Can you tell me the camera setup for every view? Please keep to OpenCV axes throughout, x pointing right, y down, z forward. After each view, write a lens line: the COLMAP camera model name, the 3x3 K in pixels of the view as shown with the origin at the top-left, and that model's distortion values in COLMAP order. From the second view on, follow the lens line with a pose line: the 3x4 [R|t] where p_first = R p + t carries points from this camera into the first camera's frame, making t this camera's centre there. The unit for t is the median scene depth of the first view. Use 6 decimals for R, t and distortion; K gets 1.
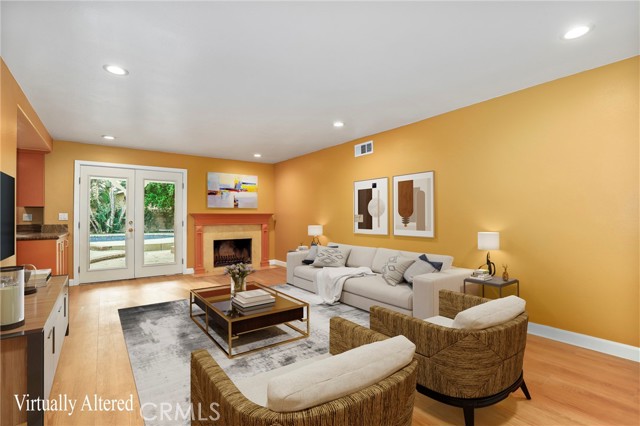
lens RADIAL K [[292.9, 0, 318.3], [0, 292.9, 214.4], [0, 0, 1]] dist [-0.017935, -0.000638]
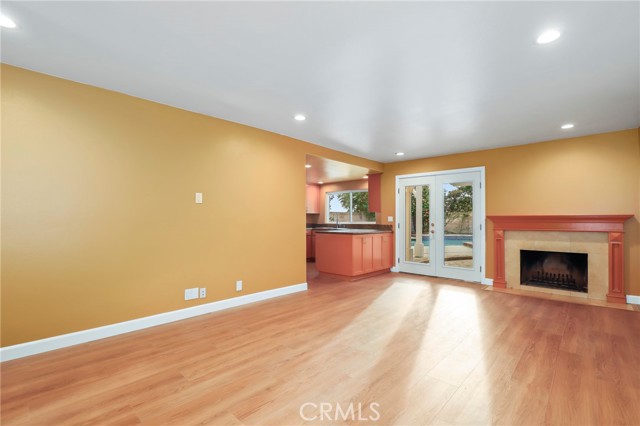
lens RADIAL K [[292.9, 0, 321.5], [0, 292.9, 214.1], [0, 0, 1]] dist [-0.017935, -0.000638]
pose [[0.188934, -0.012920, -0.981905, 0.318885], [0.006577, 0.999908, -0.011892, -0.001039], [0.981968, -0.004211, 0.189002, 0.342510]]
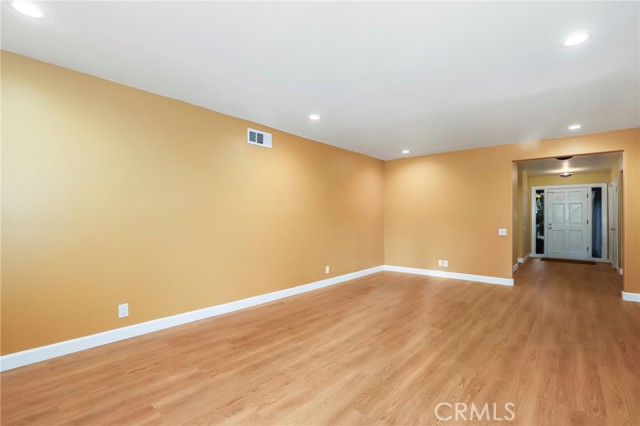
lens RADIAL K [[292.9, 0, 334.1], [0, 292.9, 218.8], [0, 0, 1]] dist [-0.017935, -0.000638]
pose [[-0.264164, 0.003512, 0.964471, -0.560676], [-0.010255, 0.999927, -0.006450, 0.009611], [-0.964423, -0.011594, -0.264109, 0.789157]]
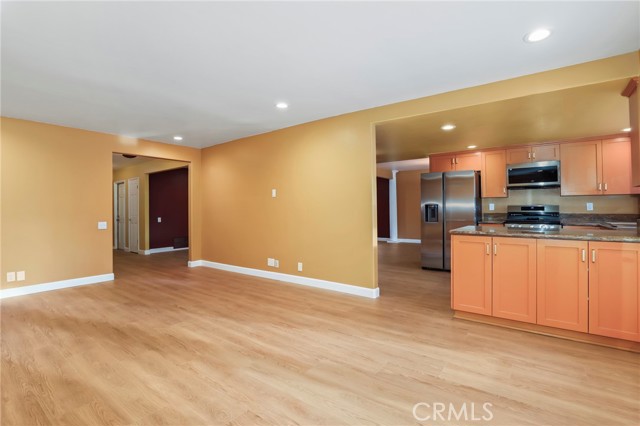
lens RADIAL K [[292.9, 0, 319.4], [0, 292.9, 211.6], [0, 0, 1]] dist [-0.017935, -0.000638]
pose [[-0.956566, 0.015599, -0.291098, -0.200855], [0.016615, 0.999861, -0.001021, 0.011107], [0.291041, -0.005813, -0.956693, 1.025082]]
